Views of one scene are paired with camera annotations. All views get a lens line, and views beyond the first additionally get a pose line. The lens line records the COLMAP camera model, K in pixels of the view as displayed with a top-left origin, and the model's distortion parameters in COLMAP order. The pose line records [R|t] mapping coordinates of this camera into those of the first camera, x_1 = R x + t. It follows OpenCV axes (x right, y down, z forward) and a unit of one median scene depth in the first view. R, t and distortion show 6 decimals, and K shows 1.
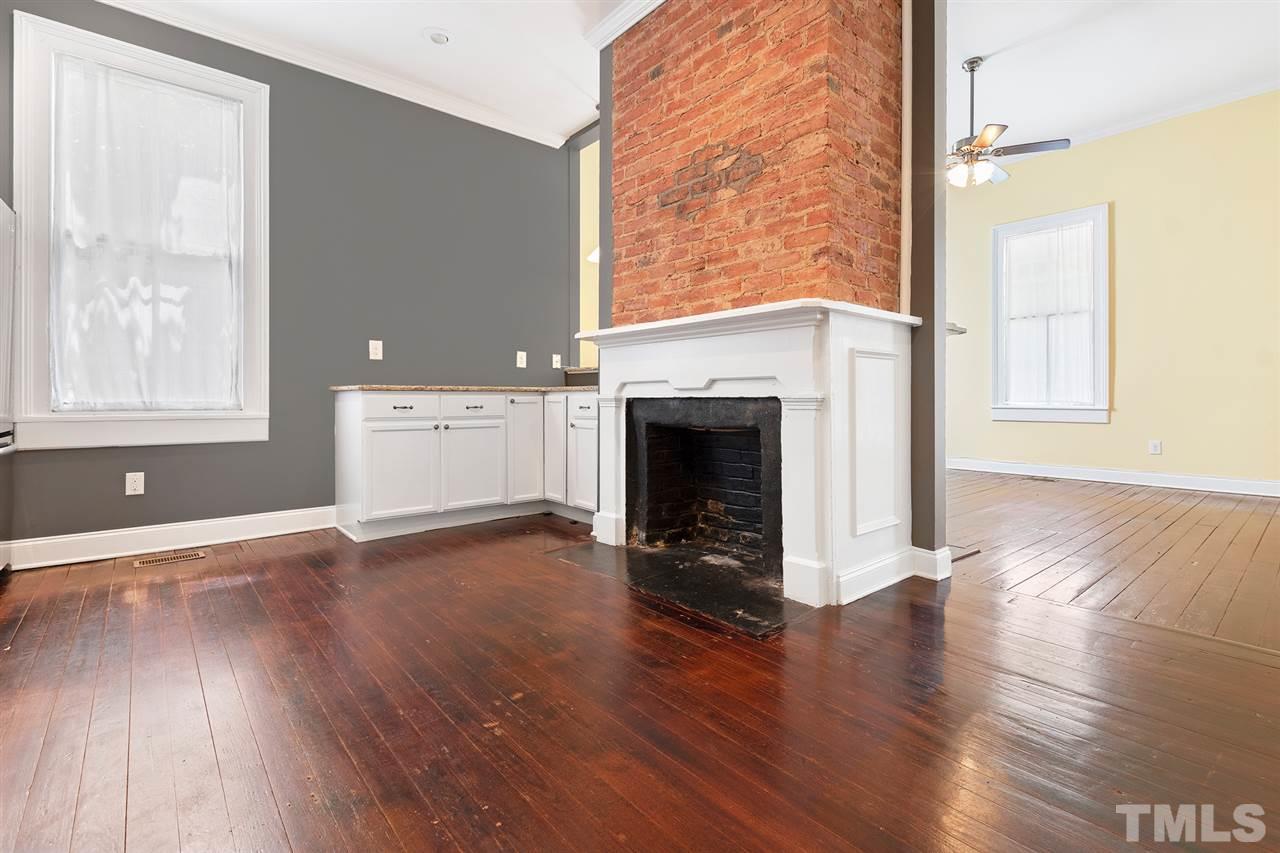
lens RADIAL K [[582.0, 0, 639.1], [0, 582.0, 397.3], [0, 0, 1]] dist [-0.000254, -0.000020]
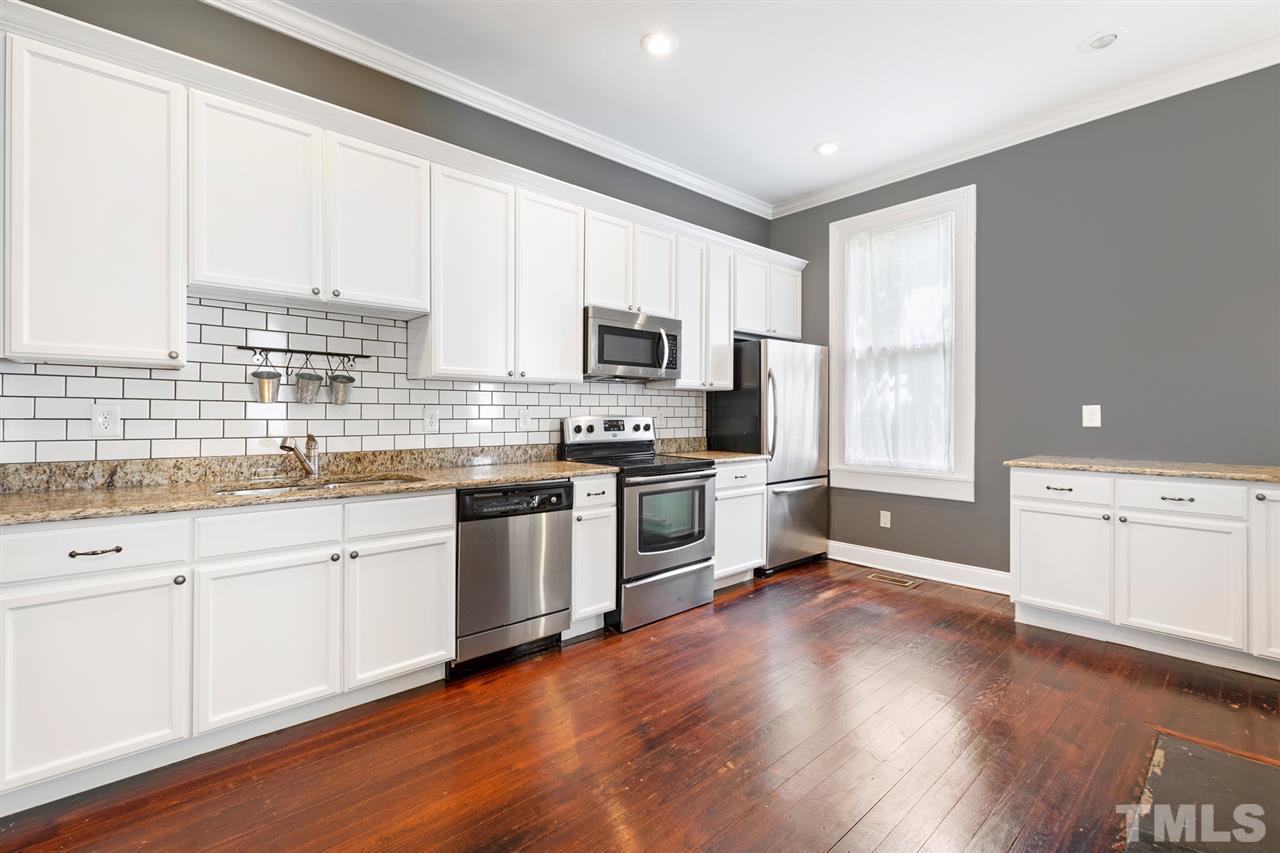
lens RADIAL K [[562.6, 0, 644.3], [0, 562.6, 416.5], [0, 0, 1]] dist [-0.000034, -0.000115]
pose [[0.029166, 0.005024, -0.999562, 0.448426], [-0.002395, 0.999985, 0.004956, -0.098255], [0.999572, 0.002249, 0.029178, 0.352002]]
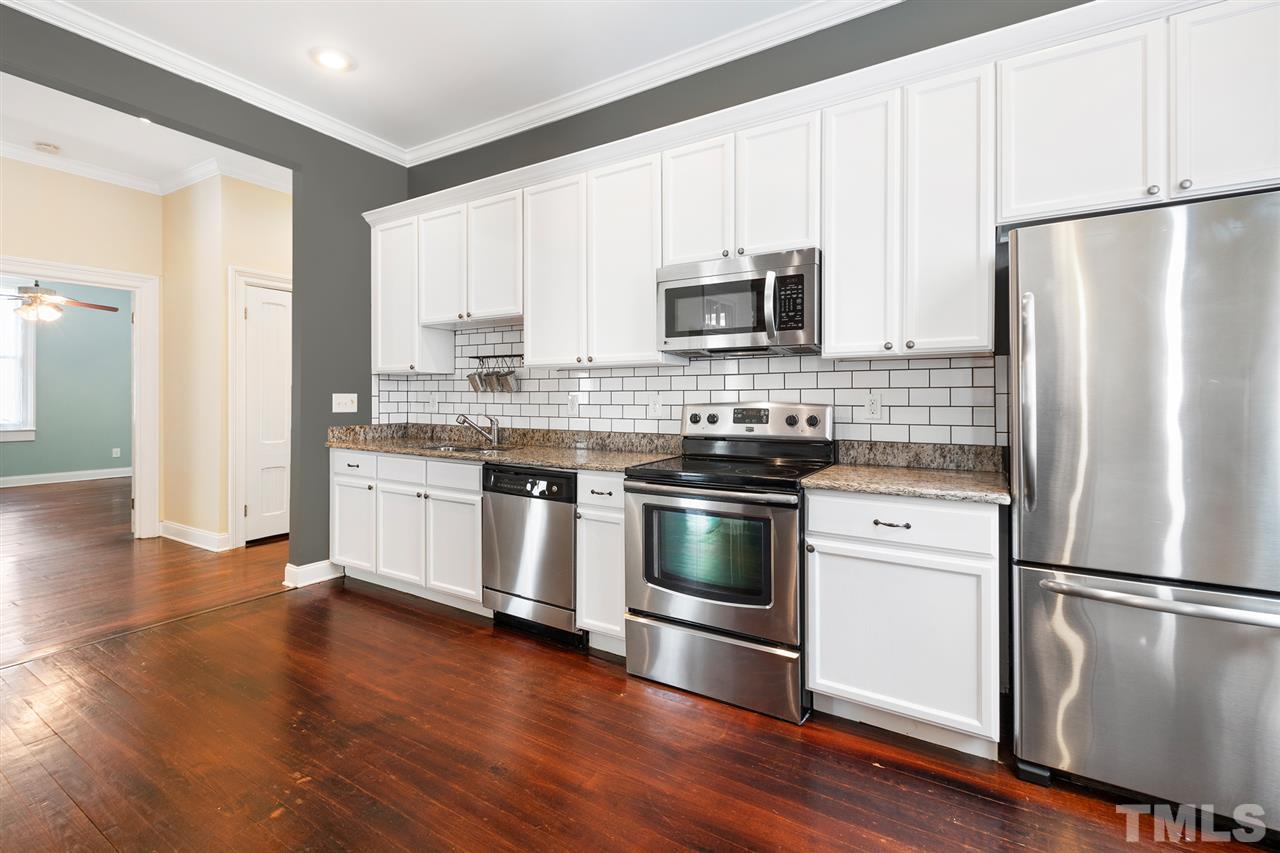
lens RADIAL K [[569.8, 0, 617.3], [0, 569.8, 397.4], [0, 0, 1]] dist [0.000547, 0.000109]
pose [[-0.956291, -0.001158, -0.292414, -0.240250], [-0.001033, 0.999999, -0.000582, -0.100979], [0.292414, -0.000254, -0.956292, 1.052617]]
